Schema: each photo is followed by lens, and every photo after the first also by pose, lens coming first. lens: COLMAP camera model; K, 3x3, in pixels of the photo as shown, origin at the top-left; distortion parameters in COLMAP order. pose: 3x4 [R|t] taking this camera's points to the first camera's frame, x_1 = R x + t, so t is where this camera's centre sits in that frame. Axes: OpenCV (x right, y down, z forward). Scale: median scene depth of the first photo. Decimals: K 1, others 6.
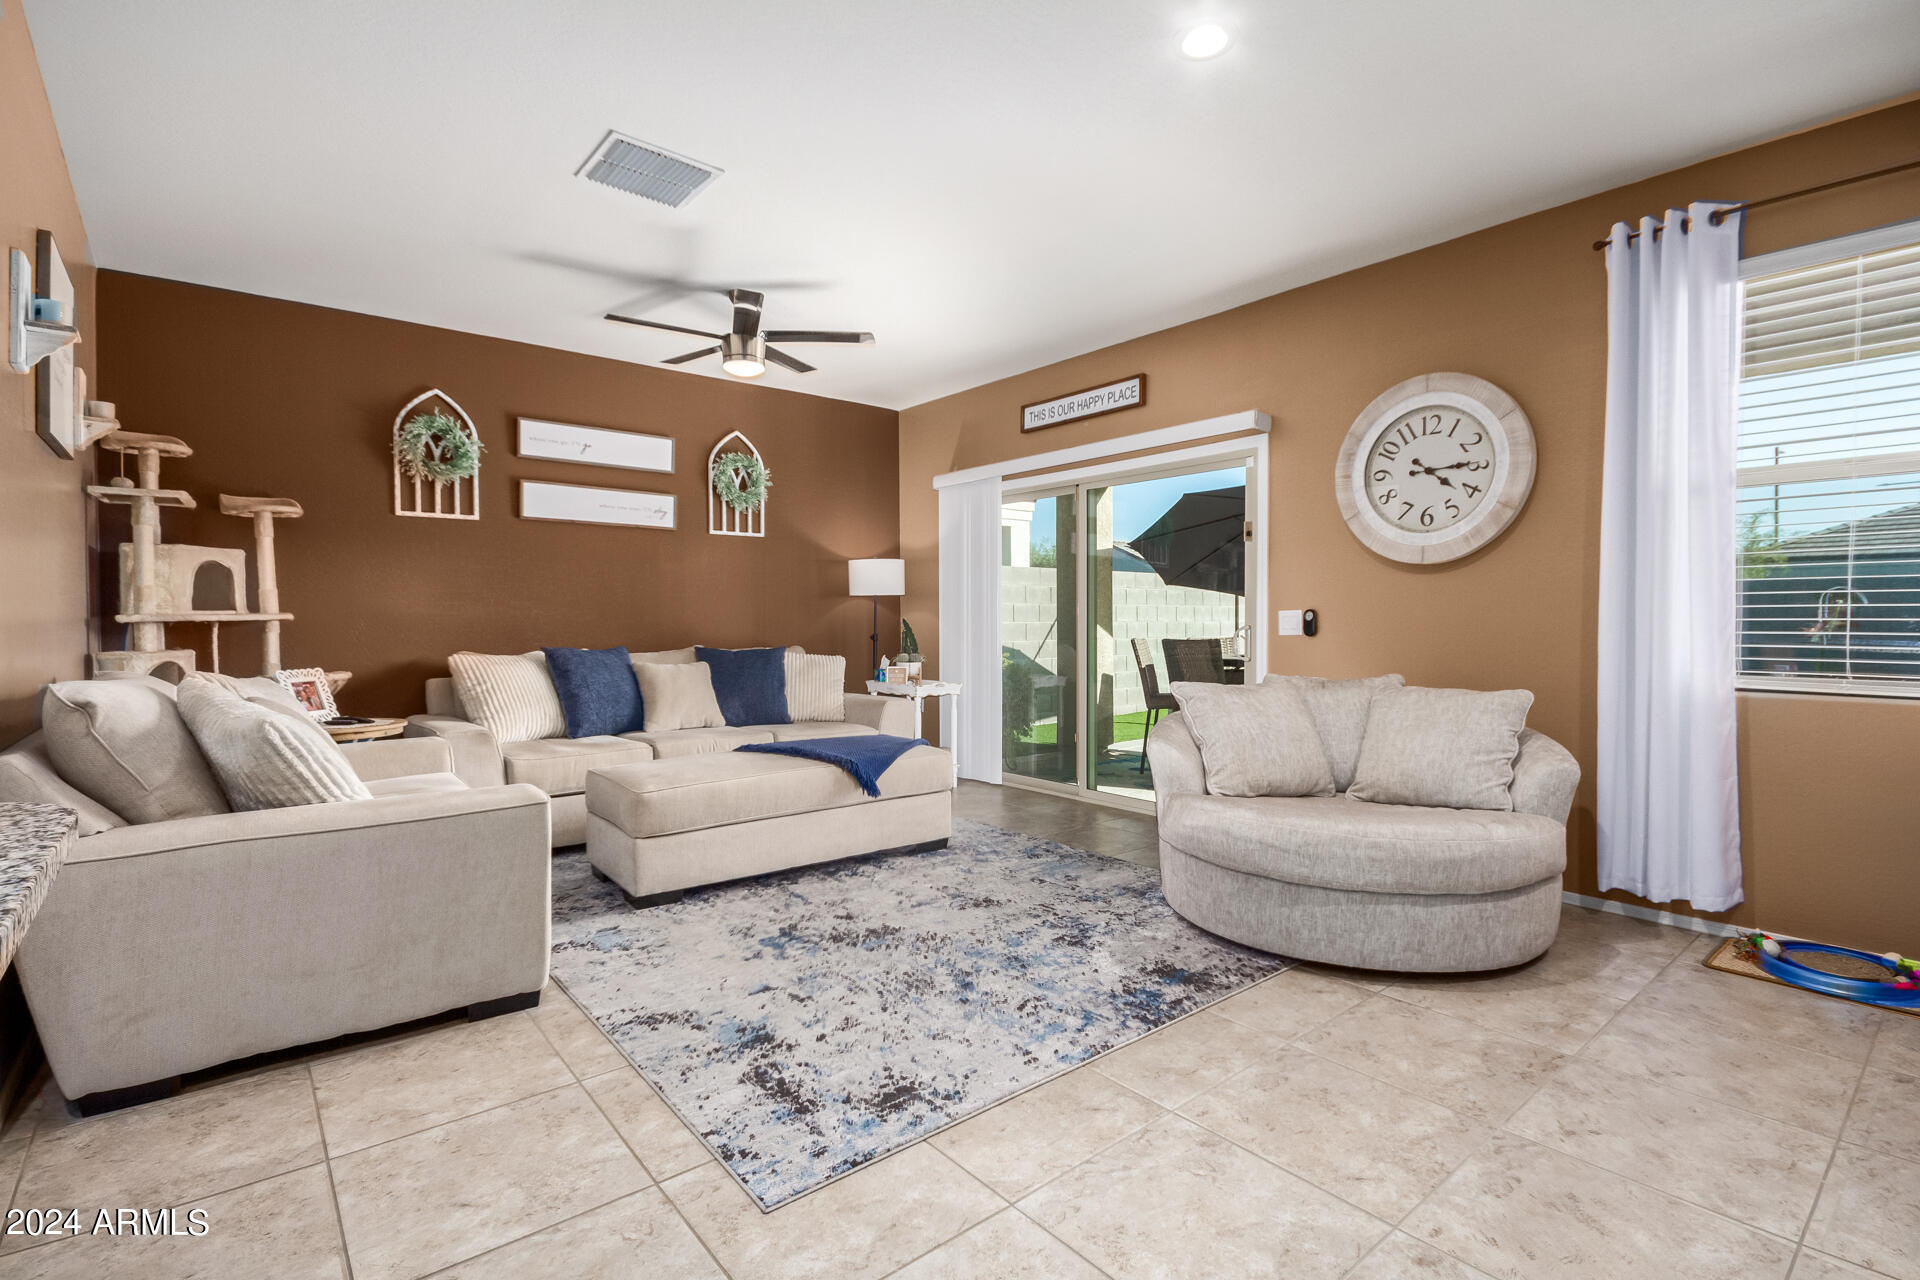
lens RADIAL K [[899.3, 0, 960.0], [0, 899.3, 640.0], [0, 0, 1]] dist [-0.002208, -0.010533]
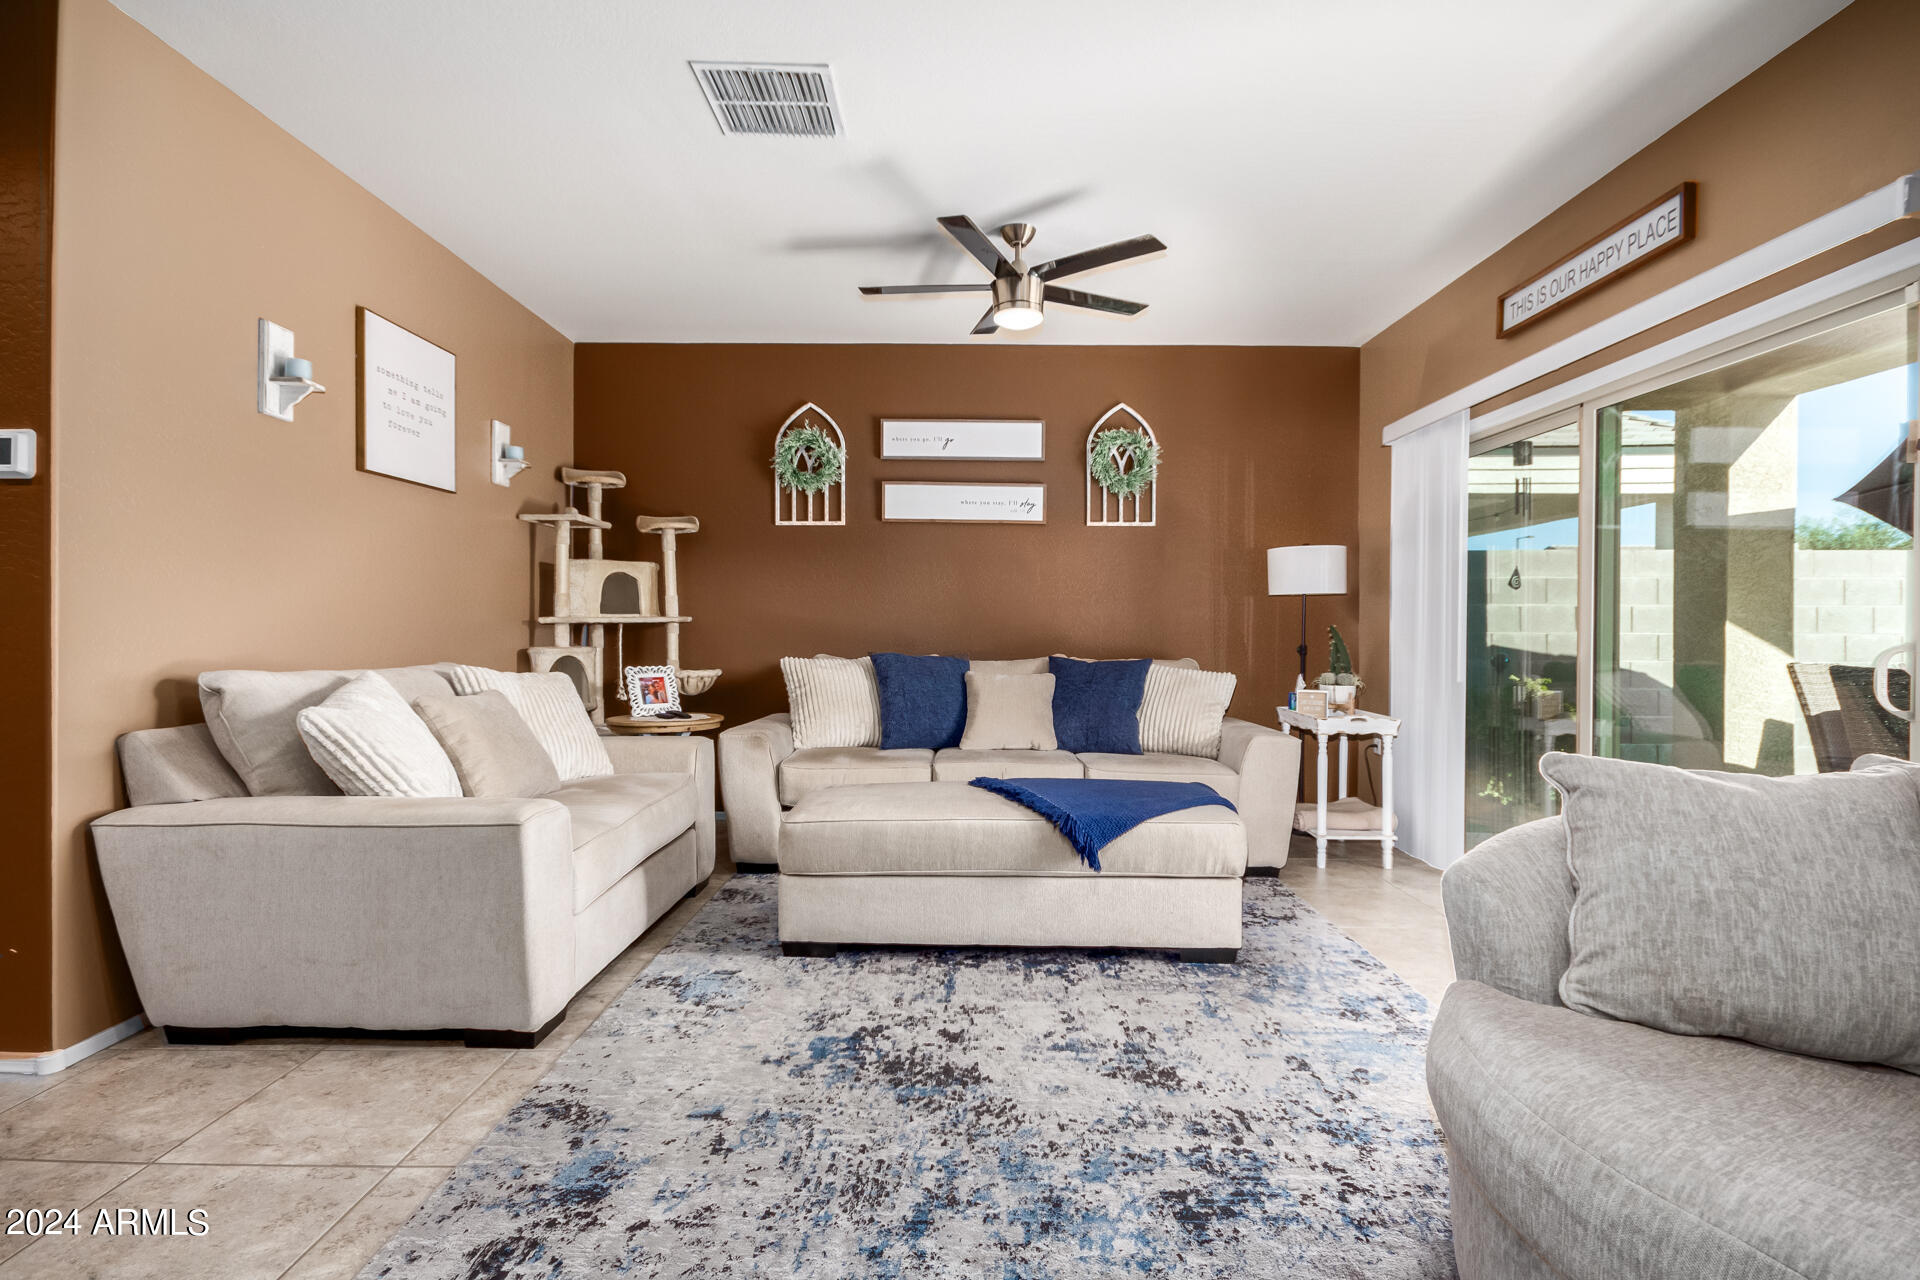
lens RADIAL K [[911.6, 0, 956.1], [0, 911.6, 629.3], [0, 0, 1]] dist [0.014501, -0.010353]
pose [[0.763395, 0.008318, -0.645879, 0.310608], [-0.020792, 0.999715, -0.011700, -0.008089], [0.645598, 0.022361, 0.763350, 0.393277]]
